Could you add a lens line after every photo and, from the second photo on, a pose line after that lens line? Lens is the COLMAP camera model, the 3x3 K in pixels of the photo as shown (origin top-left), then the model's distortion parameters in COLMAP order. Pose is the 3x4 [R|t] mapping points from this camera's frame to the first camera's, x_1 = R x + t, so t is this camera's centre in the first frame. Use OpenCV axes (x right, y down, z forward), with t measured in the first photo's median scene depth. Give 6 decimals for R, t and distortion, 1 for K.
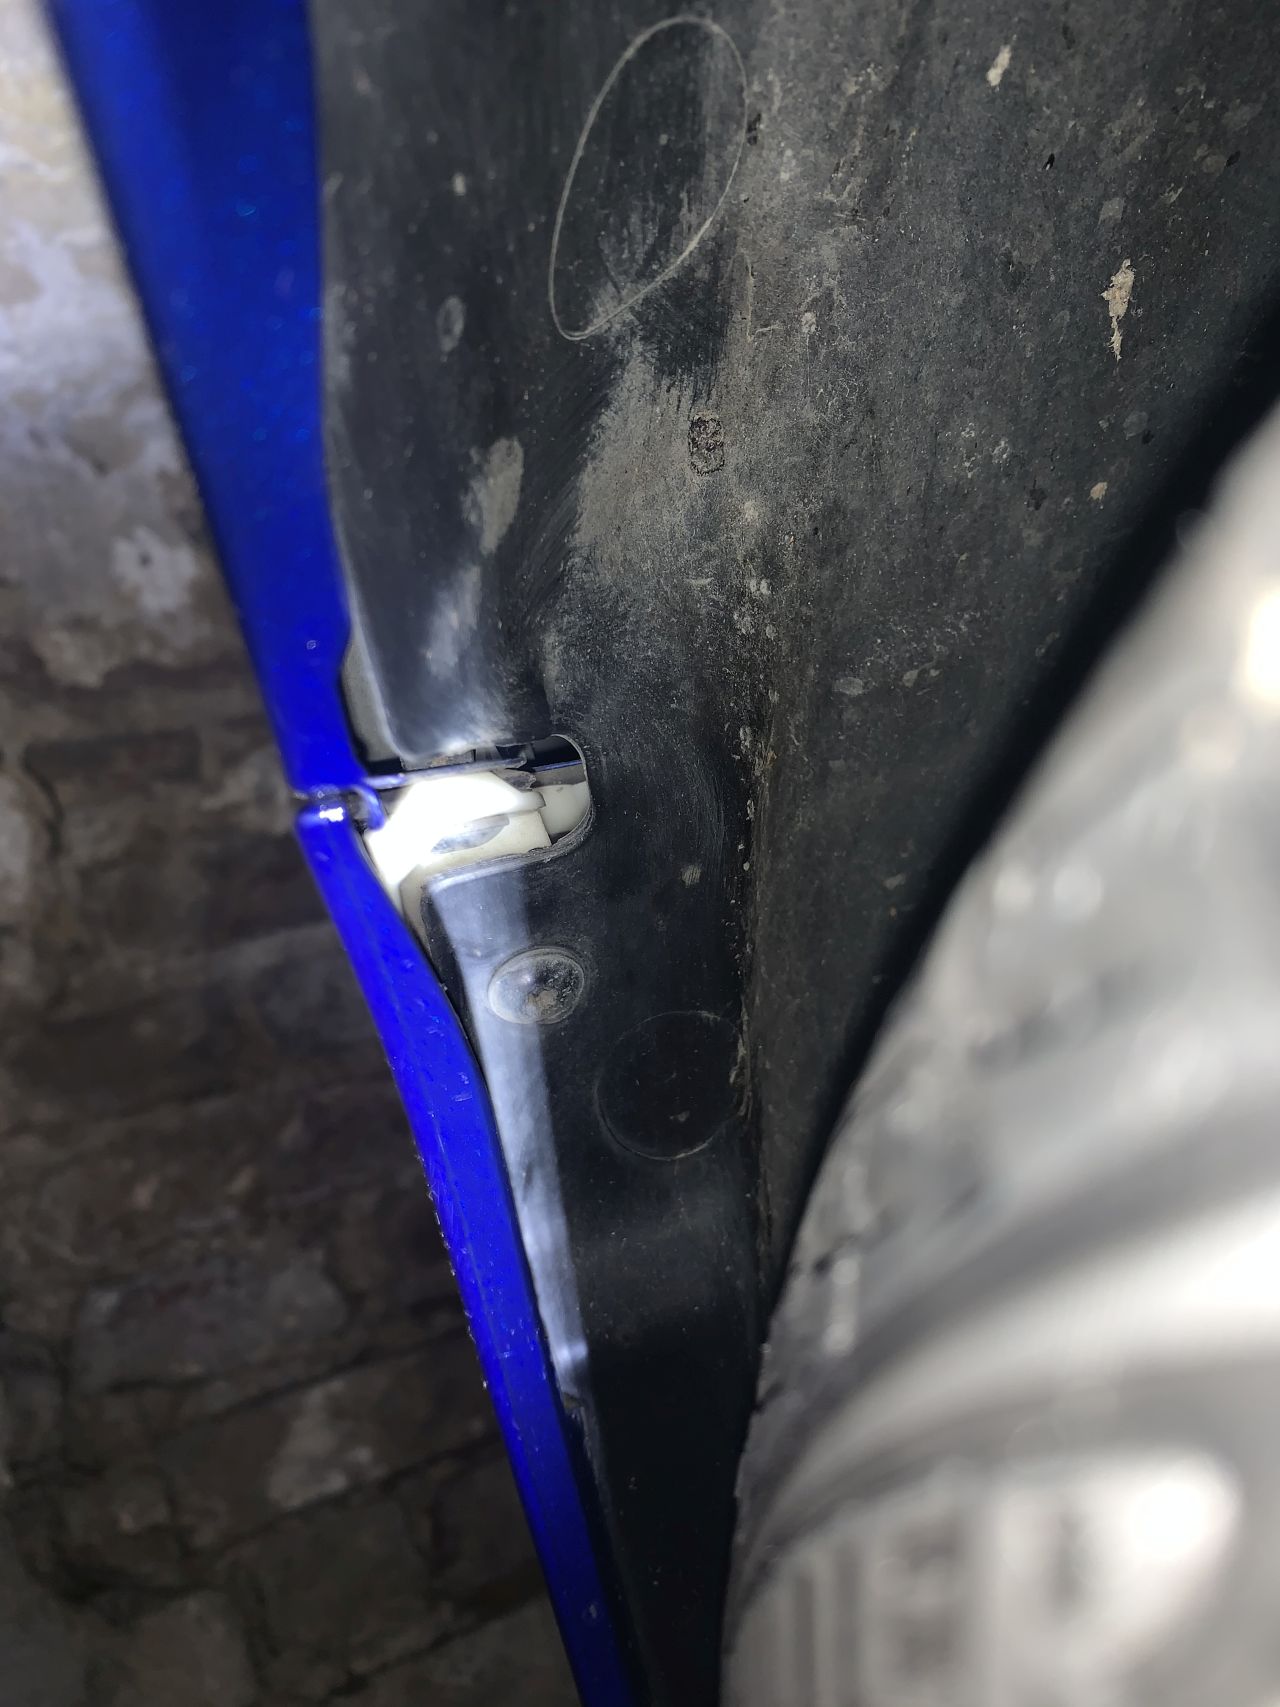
lens RADIAL K [[1397.6, 0, 640.8], [0, 1397.6, 853.4], [0, 0, 1]] dist [-0.052453, 0.006897]
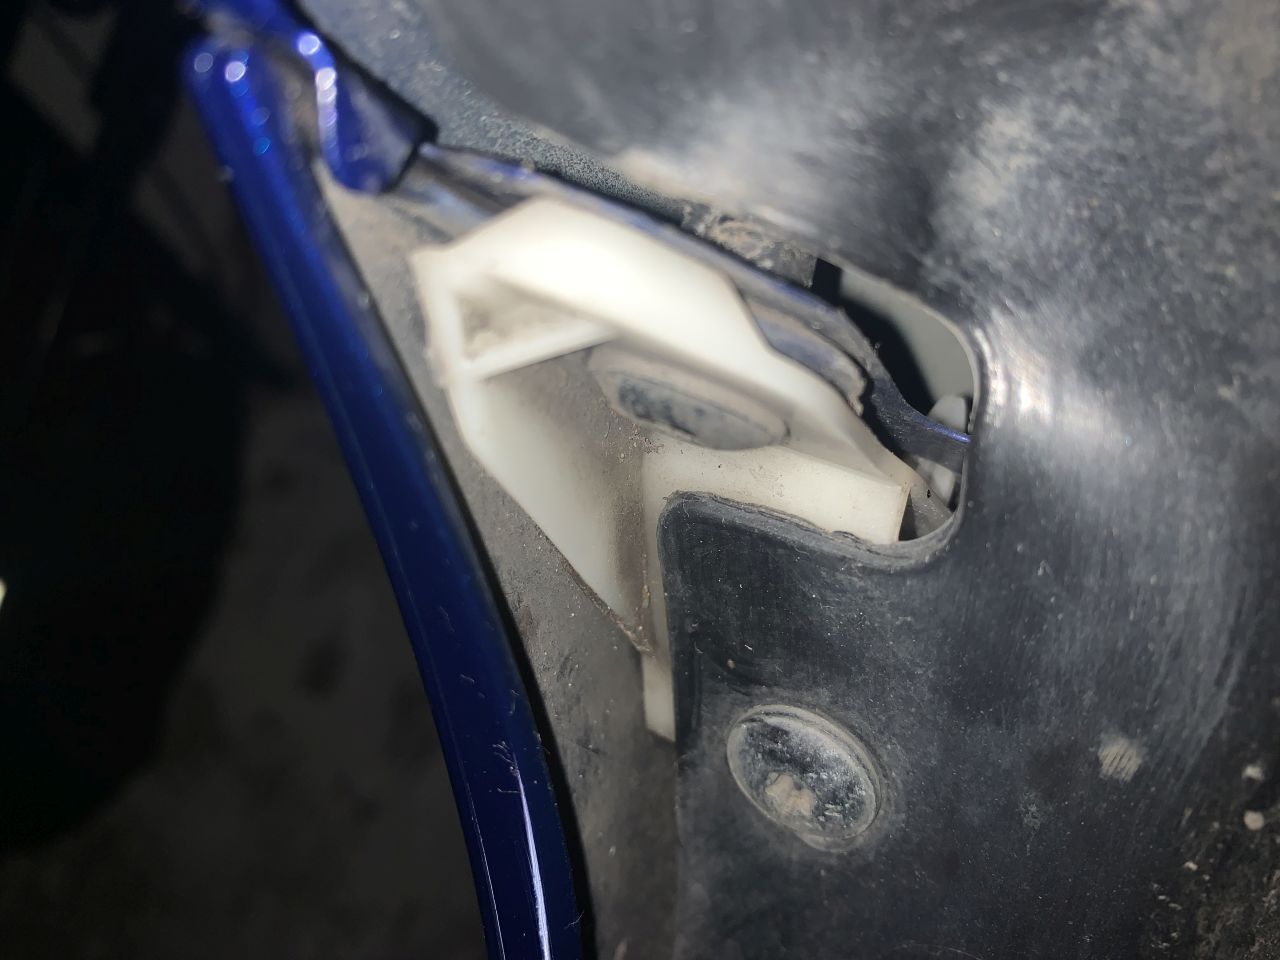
lens RADIAL K [[1048.0, 0, 638.4], [0, 1048.0, 479.4], [0, 0, 1]] dist [-0.052453, 0.006897]
pose [[0.653945, 0.425044, -0.625854, 0.118217], [-0.517625, 0.854691, 0.039598, 0.004997], [0.551742, 0.298063, 0.778934, 0.622573]]
